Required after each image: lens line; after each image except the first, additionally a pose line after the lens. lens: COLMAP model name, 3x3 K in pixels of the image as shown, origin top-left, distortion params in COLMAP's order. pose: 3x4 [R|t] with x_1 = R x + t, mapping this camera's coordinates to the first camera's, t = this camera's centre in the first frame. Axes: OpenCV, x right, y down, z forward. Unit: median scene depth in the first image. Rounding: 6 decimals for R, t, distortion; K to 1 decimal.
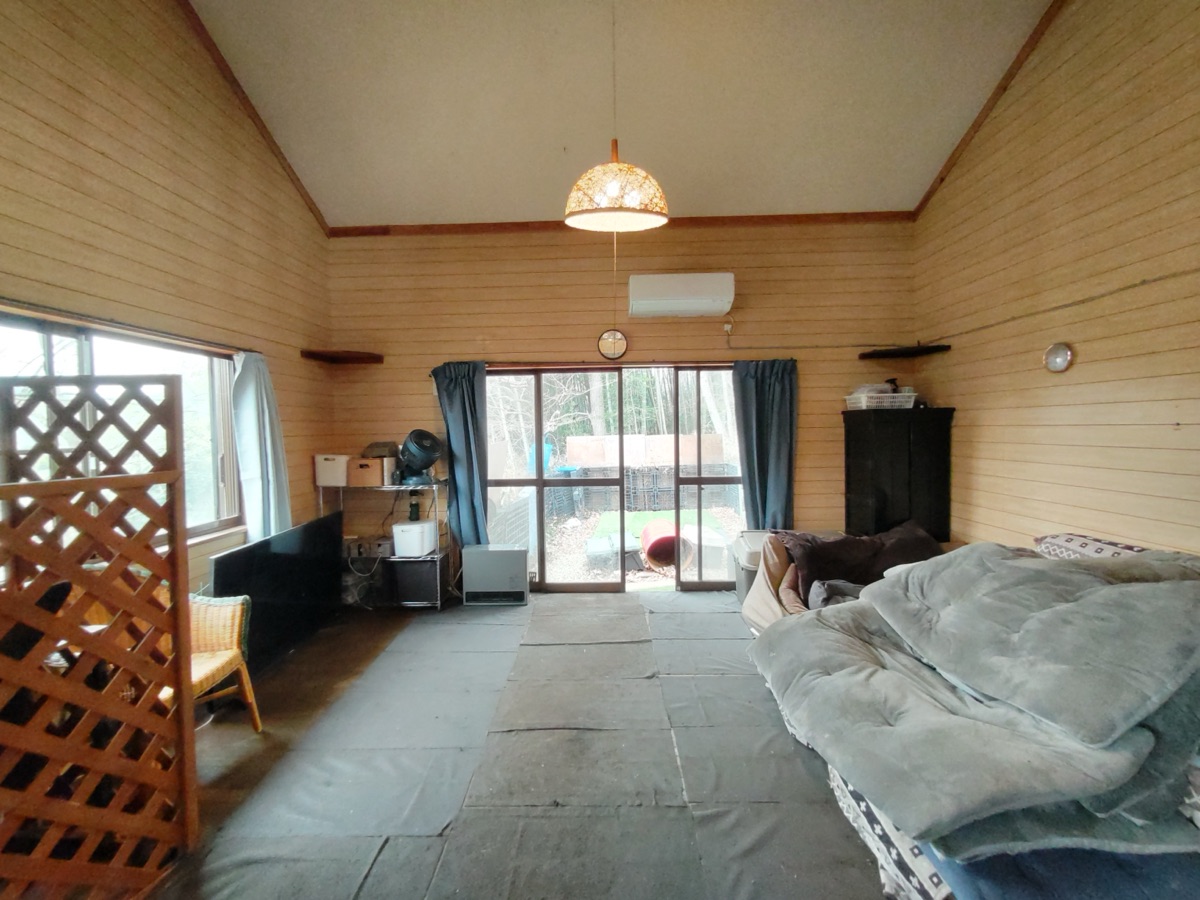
lens RADIAL K [[509.5, 0, 596.2], [0, 509.5, 444.9], [0, 0, 1]] dist [0.002149, 0.000058]
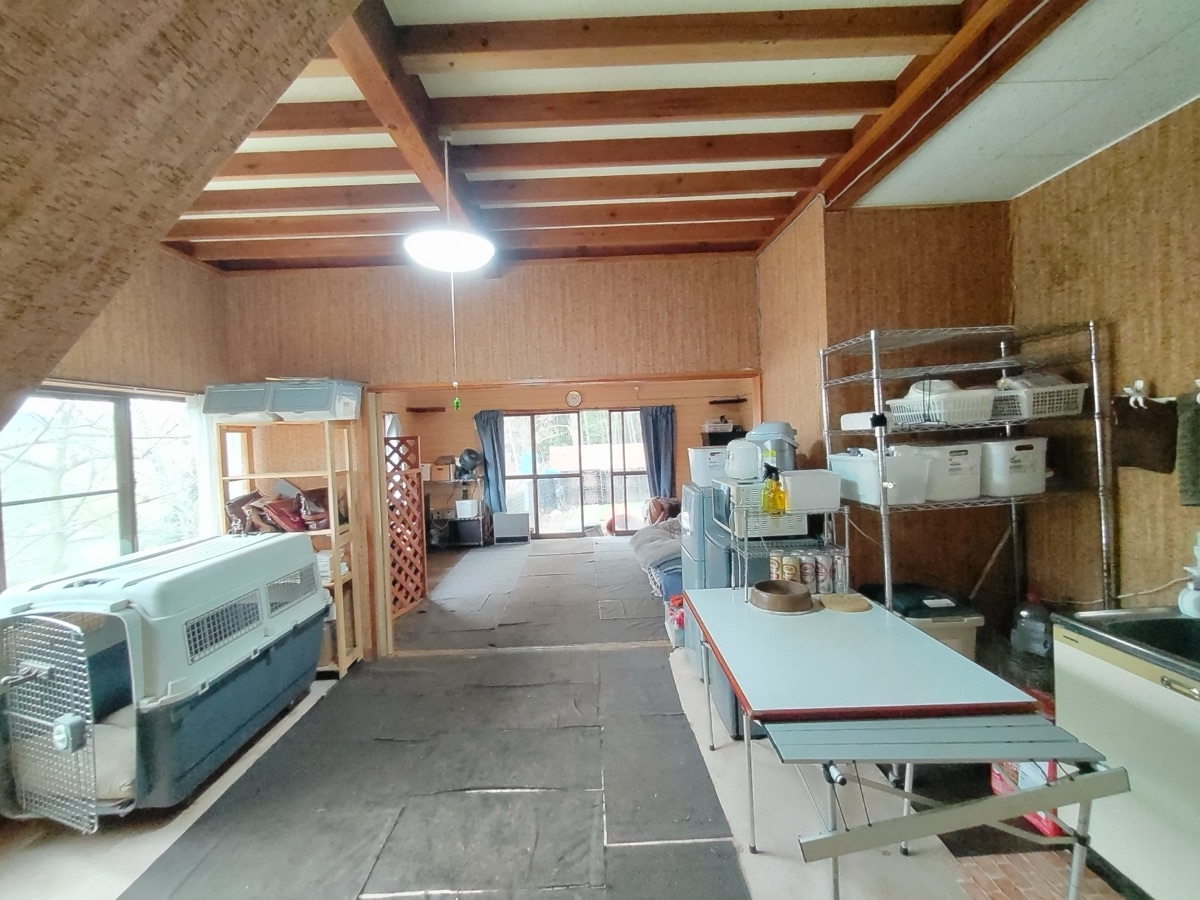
lens RADIAL K [[509.5, 0, 591.7], [0, 509.5, 443.1], [0, 0, 1]] dist [0.002149, 0.000058]
pose [[0.999461, -0.022635, 0.023767, 0.051909], [0.023023, 0.999604, -0.016174, -0.010375], [-0.023391, 0.016712, 0.999587, -0.847793]]
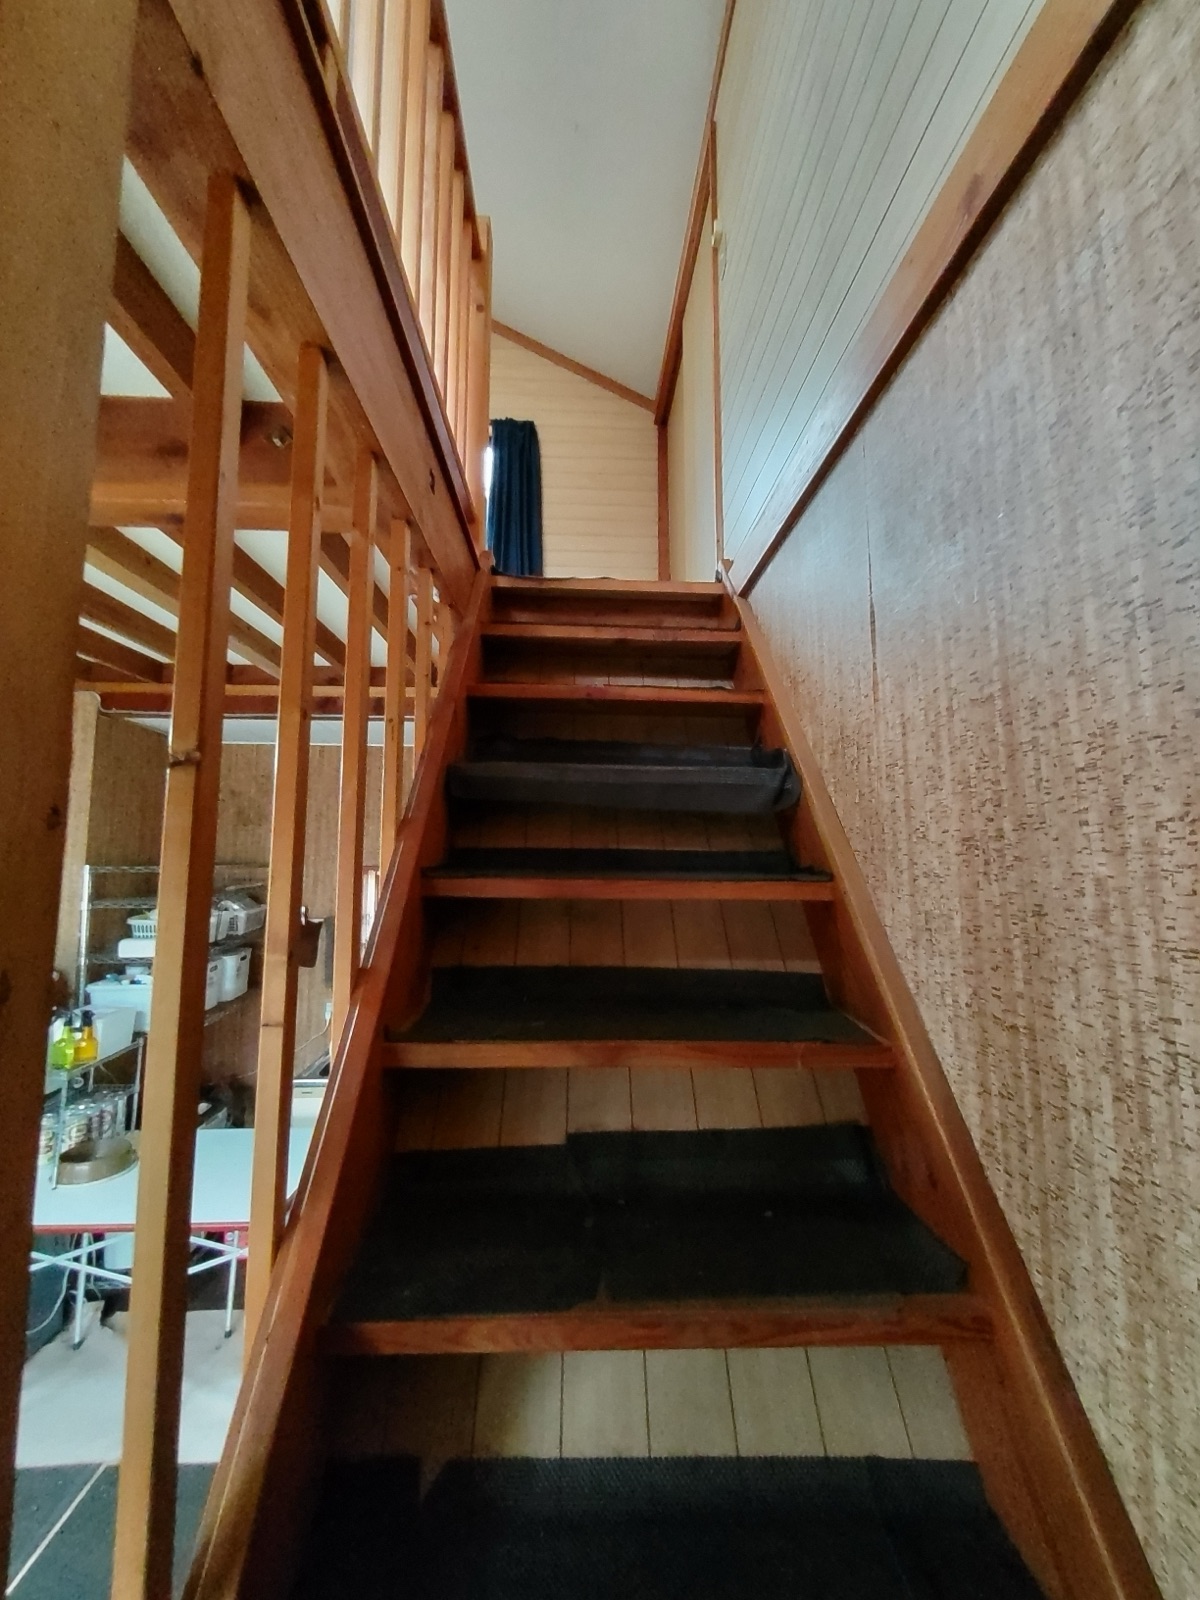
lens RADIAL K [[679.4, 0, 605.2], [0, 679.4, 791.5], [0, 0, 1]] dist [0.002149, 0.000058]
pose [[-0.064665, 0.109953, 0.991831, -0.457855], [0.029216, 0.993694, -0.108254, -0.116597], [-0.997479, 0.021977, -0.067470, -0.745729]]
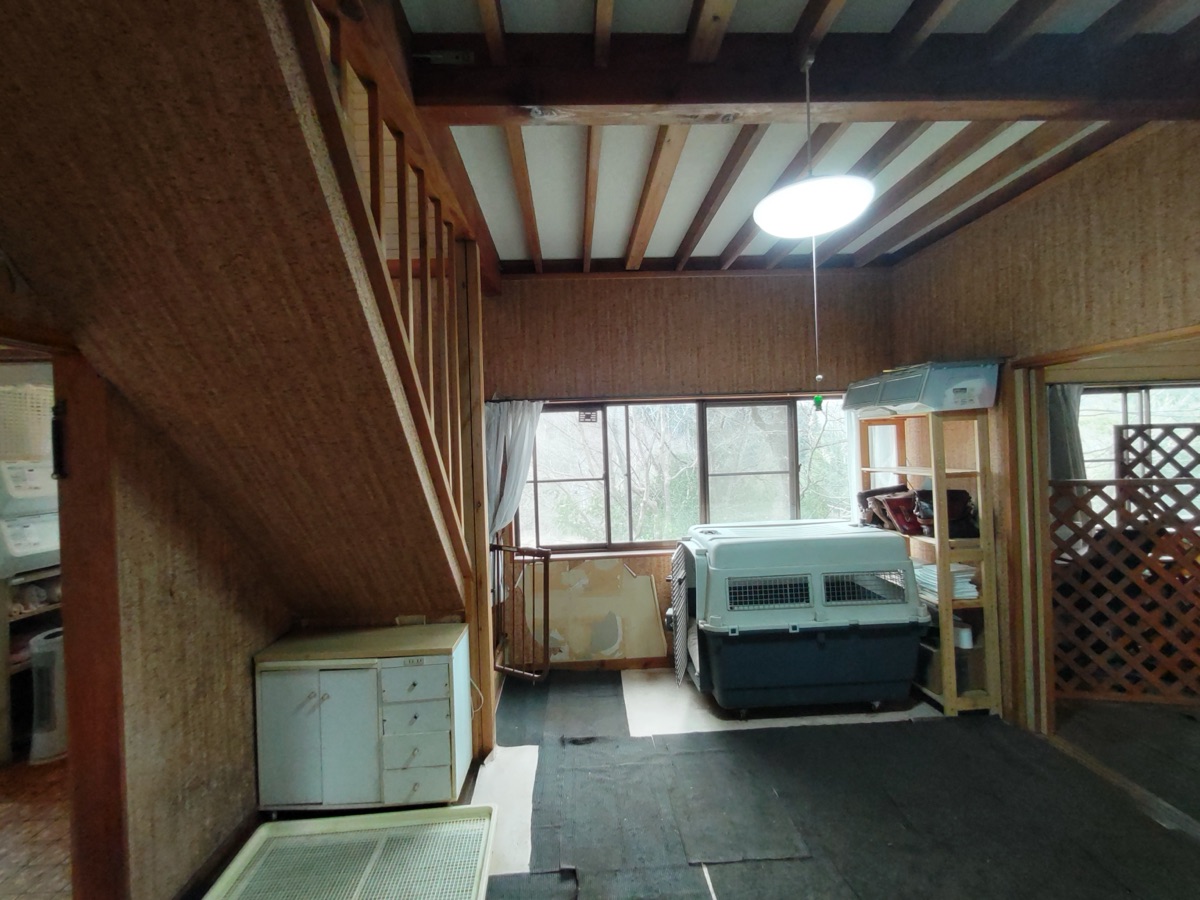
lens RADIAL K [[509.5, 0, 594.6], [0, 509.5, 445.8], [0, 0, 1]] dist [0.002149, 0.000058]
pose [[0.065712, 0.013047, -0.997753, 0.319973], [-0.004095, 0.999910, 0.012806, -0.029967], [0.997830, 0.003244, 0.065759, -0.529269]]
